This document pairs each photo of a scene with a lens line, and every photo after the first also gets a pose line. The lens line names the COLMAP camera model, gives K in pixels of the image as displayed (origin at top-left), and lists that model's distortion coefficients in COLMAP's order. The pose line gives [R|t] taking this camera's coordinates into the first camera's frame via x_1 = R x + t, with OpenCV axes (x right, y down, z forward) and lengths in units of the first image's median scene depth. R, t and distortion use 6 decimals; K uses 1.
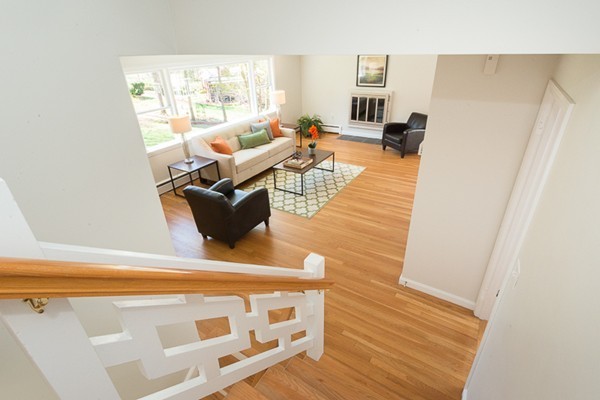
lens RADIAL K [[298.9, 0, 301.0], [0, 298.9, 202.5], [0, 0, 1]] dist [0.015041, 0.000297]
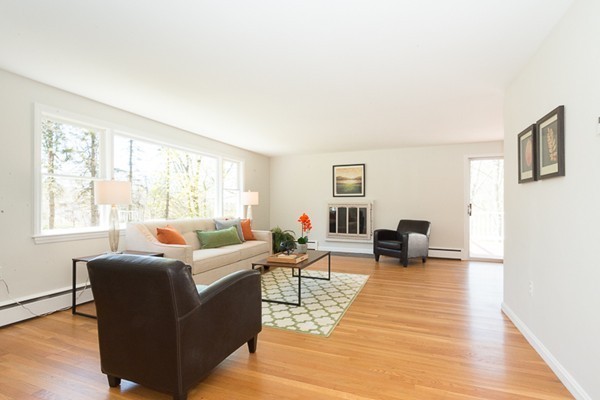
lens RADIAL K [[298.9, 0, 301.0], [0, 298.9, 202.5], [0, 0, 1]] dist [0.015041, 0.000297]
pose [[0.983629, 0.032231, 0.177302, -0.094967], [0.056593, 0.878851, -0.473728, 0.071607], [-0.171091, 0.476006, 0.862639, 0.302353]]
